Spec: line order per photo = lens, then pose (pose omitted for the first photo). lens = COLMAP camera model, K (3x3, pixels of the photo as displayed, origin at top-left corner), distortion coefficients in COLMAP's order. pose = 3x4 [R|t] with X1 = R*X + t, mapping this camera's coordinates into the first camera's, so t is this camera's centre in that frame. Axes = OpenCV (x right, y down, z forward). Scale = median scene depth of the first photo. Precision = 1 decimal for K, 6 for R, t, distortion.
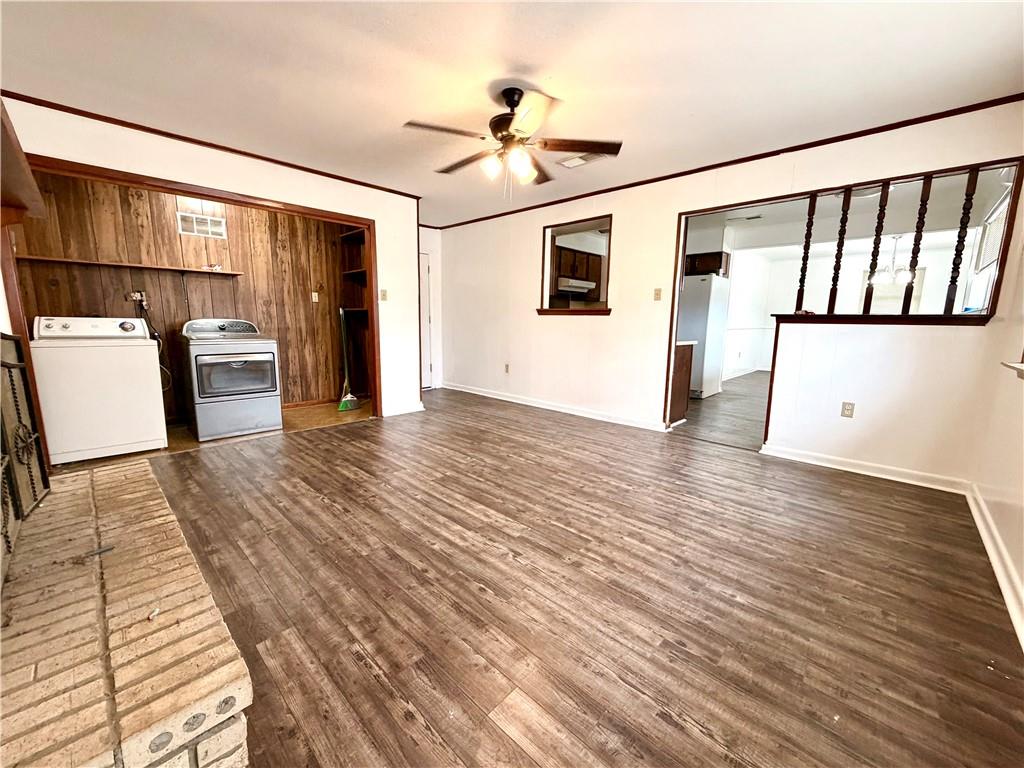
lens RADIAL K [[409.1, 0, 508.2], [0, 409.1, 384.5], [0, 0, 1]] dist [-0.000557, -0.000408]
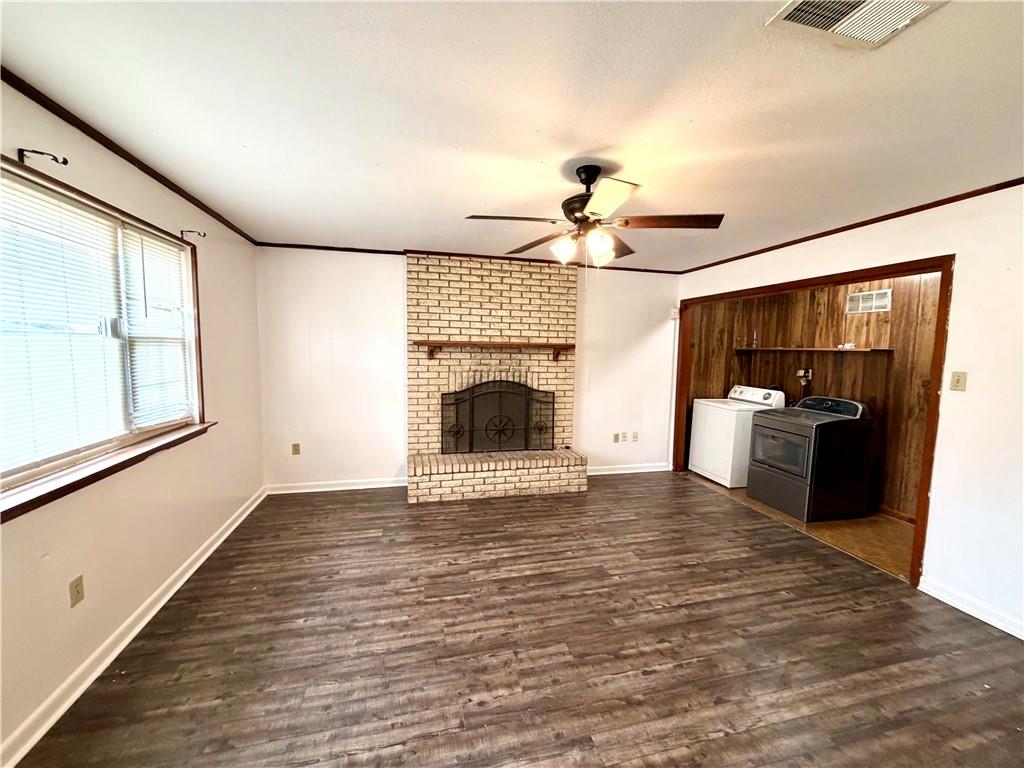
lens RADIAL K [[409.1, 0, 509.1], [0, 409.1, 385.0], [0, 0, 1]] dist [-0.000557, -0.000408]
pose [[-0.535147, 0.055684, -0.842922, 0.935060], [-0.158116, 0.973588, 0.164699, -0.403798], [0.829830, 0.221418, -0.512208, 1.512552]]
